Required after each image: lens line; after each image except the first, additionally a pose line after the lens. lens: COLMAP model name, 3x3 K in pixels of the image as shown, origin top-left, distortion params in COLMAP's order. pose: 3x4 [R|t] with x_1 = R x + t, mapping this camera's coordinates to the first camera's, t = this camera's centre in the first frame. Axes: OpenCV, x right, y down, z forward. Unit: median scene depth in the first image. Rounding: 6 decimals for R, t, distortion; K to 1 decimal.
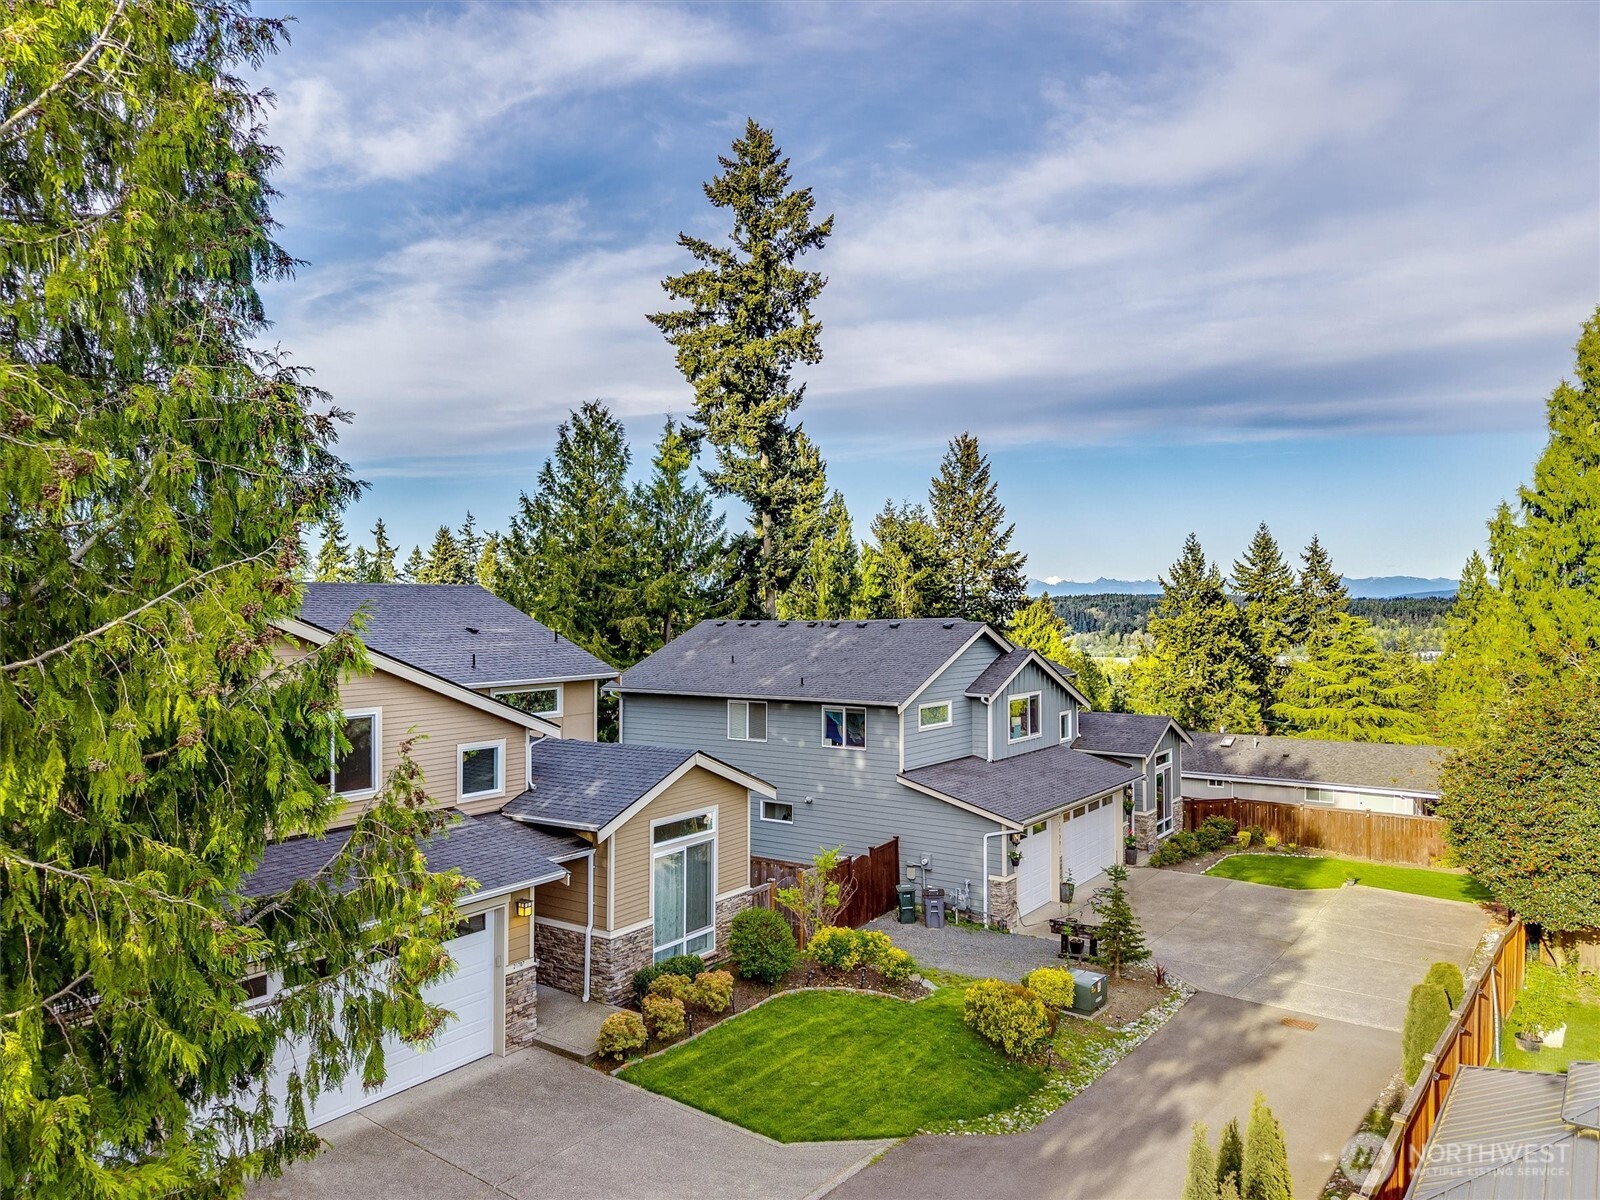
lens RADIAL K [[1118.5, 0, 797.7], [0, 1118.5, 634.7], [0, 0, 1]] dist [0.046943, 0.000454]
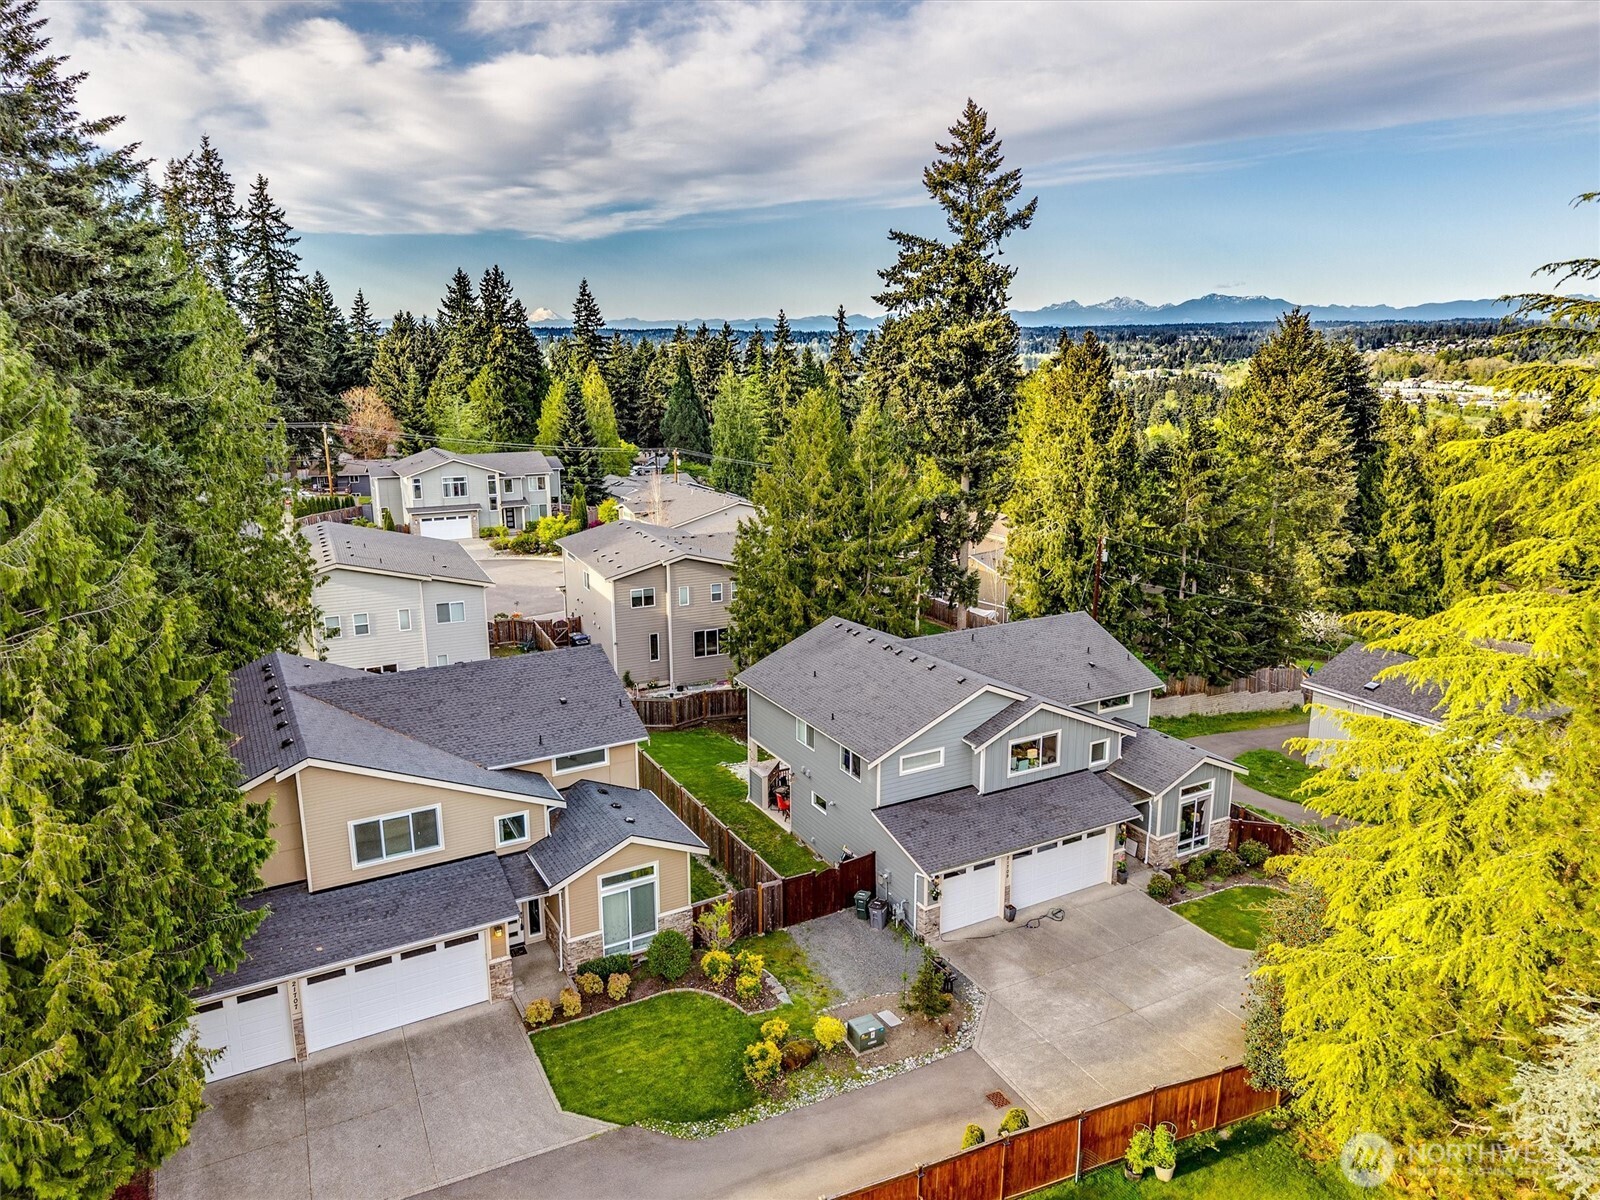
lens RADIAL K [[1112.9, 0, 800.0], [0, 1112.9, 600.0], [0, 0, 1]] dist [0.049397, -0.000741]
pose [[0.899110, 0.101412, -0.425813, 0.727838], [-0.005259, 0.975224, 0.221156, -0.543423], [0.437691, -0.196604, 0.877367, -0.199658]]
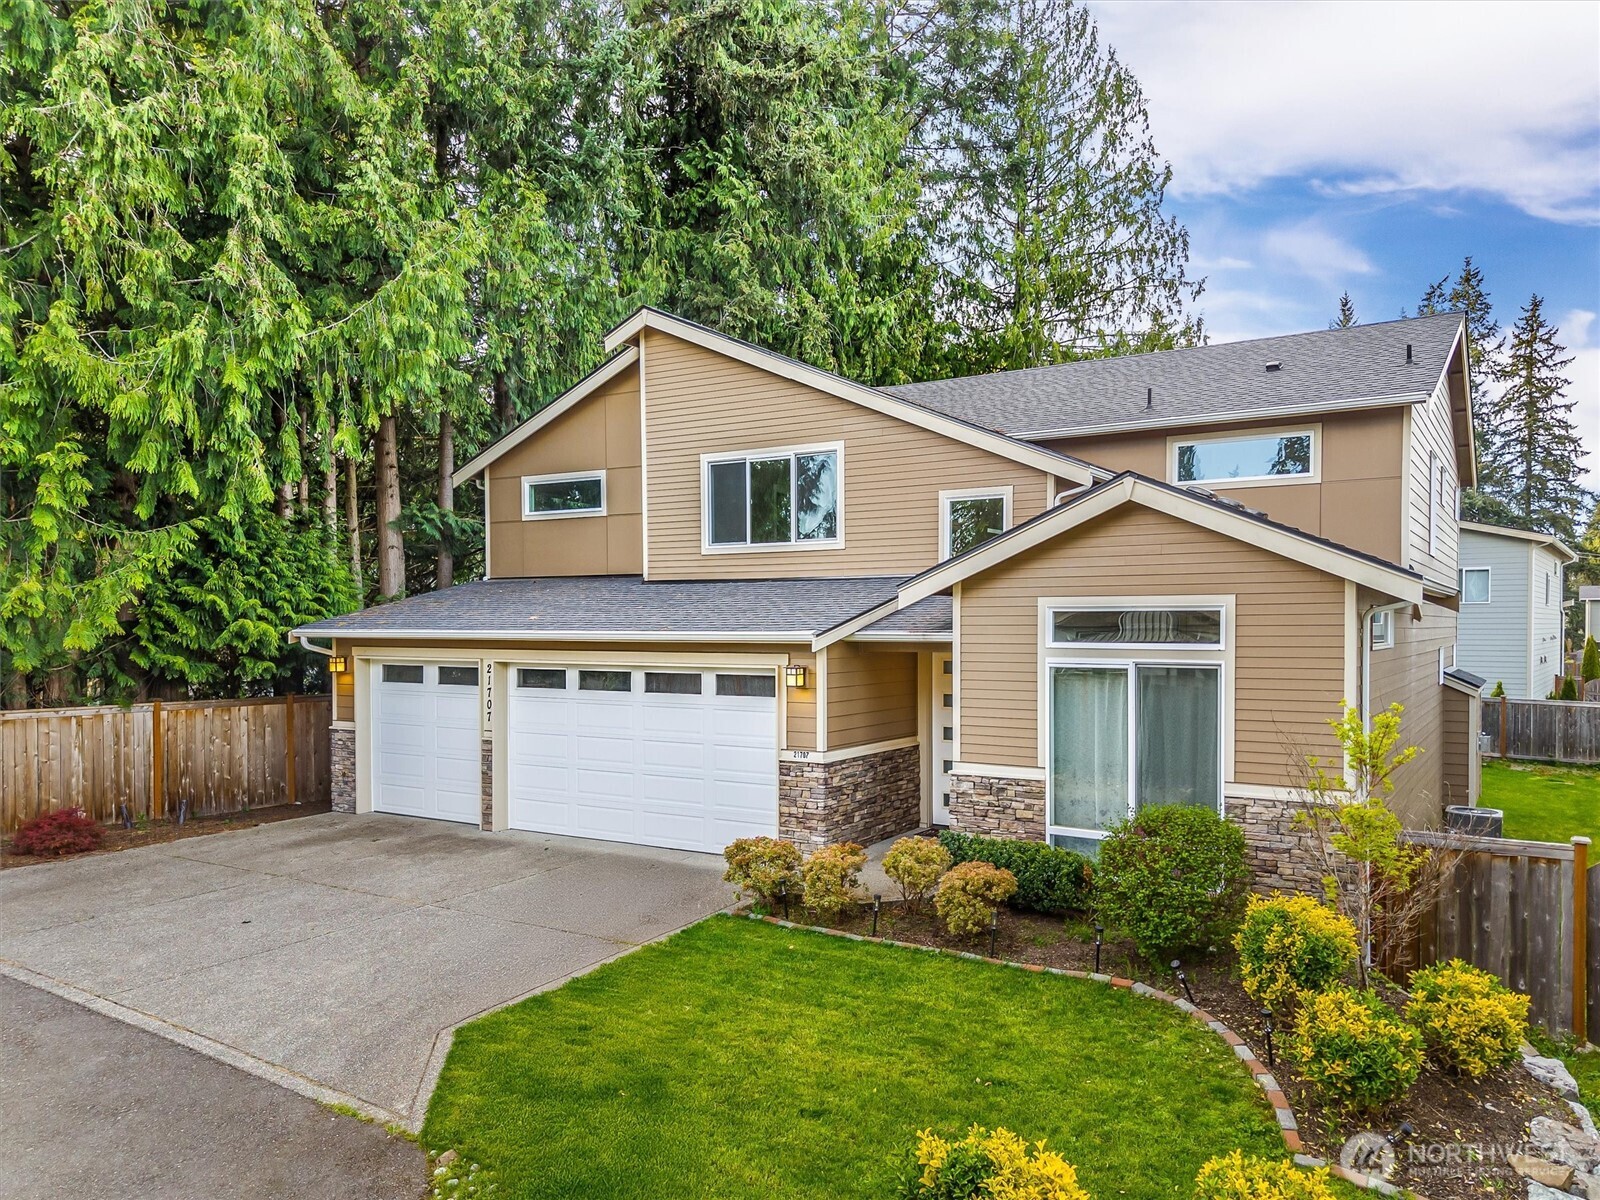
lens RADIAL K [[1104.2, 0, 862.6], [0, 1104.2, 659.1], [0, 0, 1]] dist [0.051831, -0.001217]
pose [[0.075834, 0.037053, -0.996432, 0.391000], [-0.017393, 0.999206, 0.035833, 0.166035], [0.996969, 0.014613, 0.076418, 0.808557]]
